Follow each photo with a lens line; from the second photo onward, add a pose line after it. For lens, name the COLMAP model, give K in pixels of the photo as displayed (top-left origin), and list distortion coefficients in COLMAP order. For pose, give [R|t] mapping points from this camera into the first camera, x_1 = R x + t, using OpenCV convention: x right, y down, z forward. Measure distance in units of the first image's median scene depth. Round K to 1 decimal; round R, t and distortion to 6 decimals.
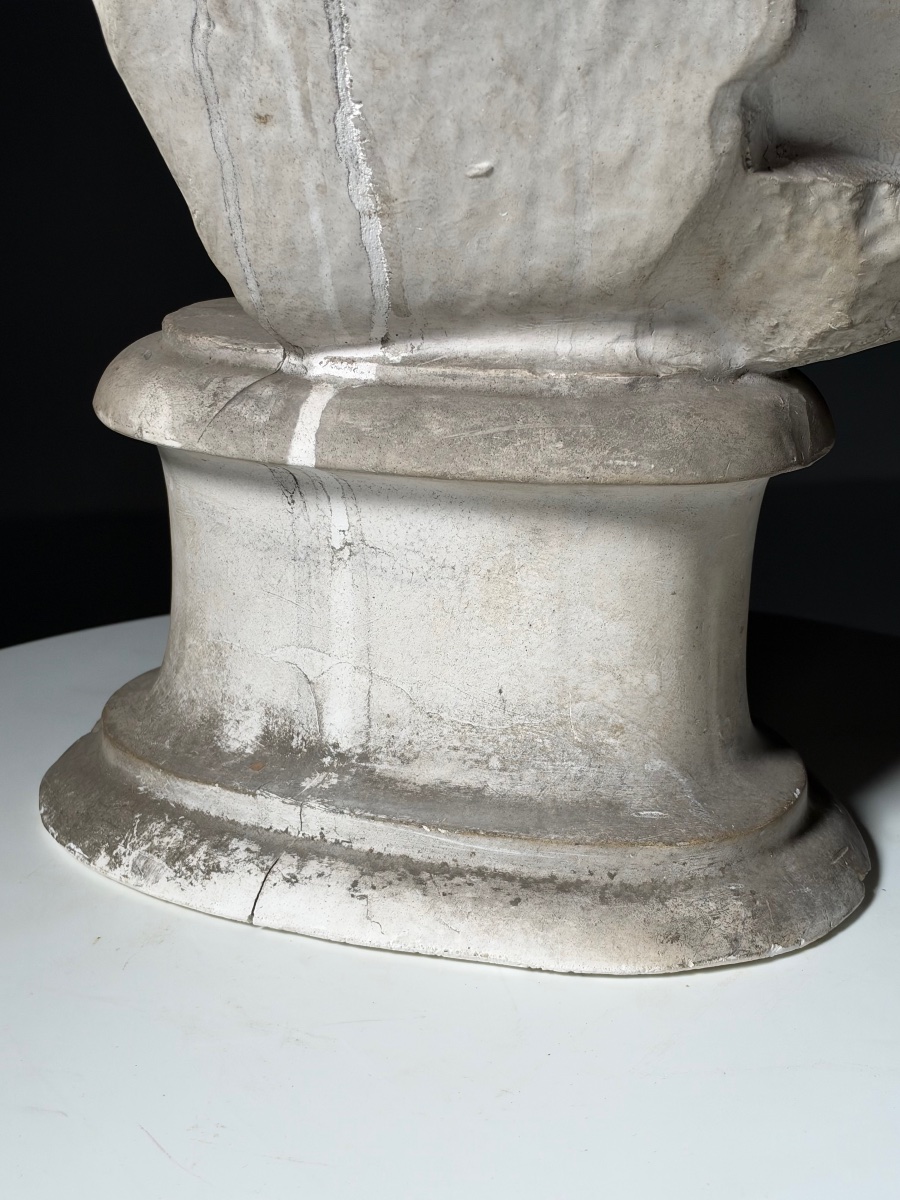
lens RADIAL K [[1808.6, 0, 452.9], [0, 1808.6, 588.1], [0, 0, 1]] dist [0.220713, 0.000000]
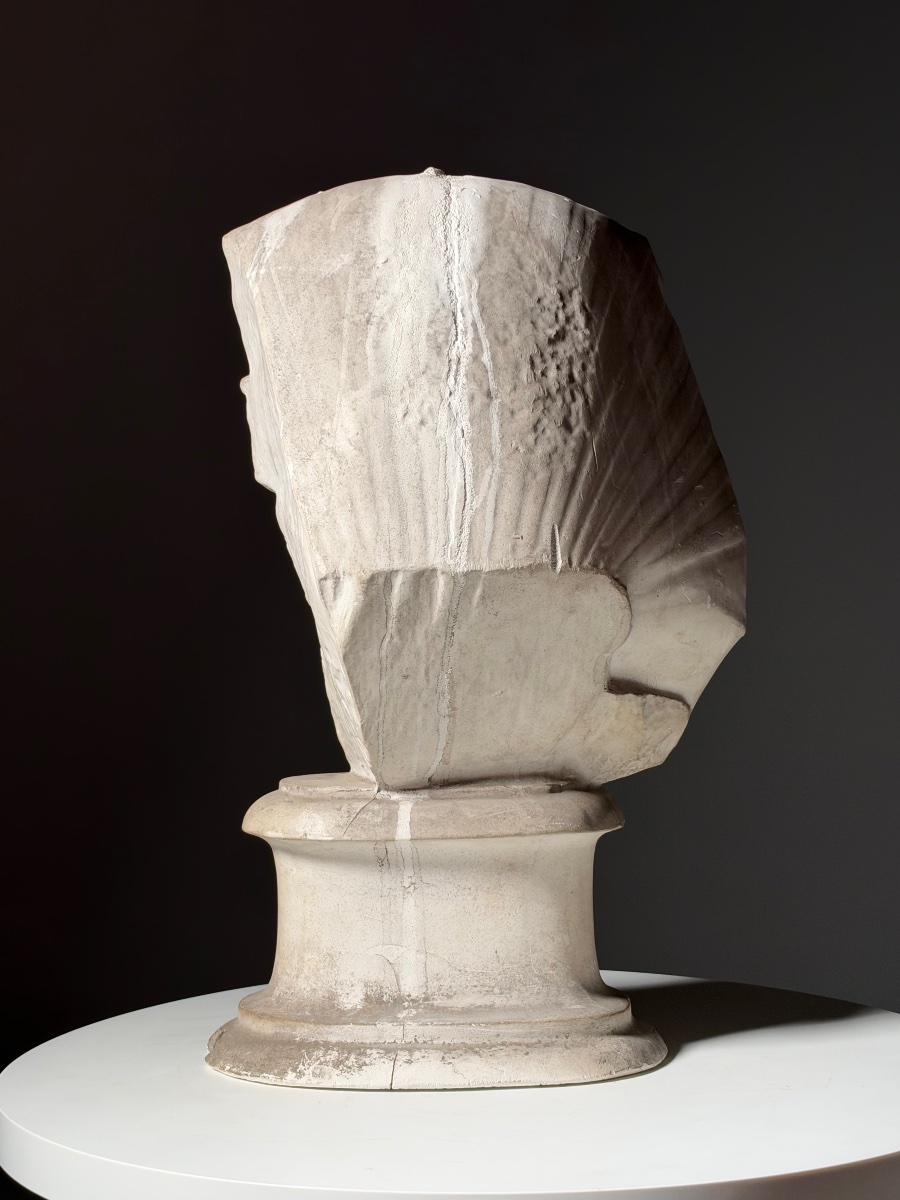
lens RADIAL K [[1808.6, 0, 452.0], [0, 1808.6, 607.3], [0, 0, 1]] dist [0.220713, 0.000000]
pose [[0.939379, -0.025673, 0.341918, -0.683878], [0.128974, 0.950416, -0.282977, 0.254177], [-0.317700, 0.309921, 0.896112, -0.877542]]
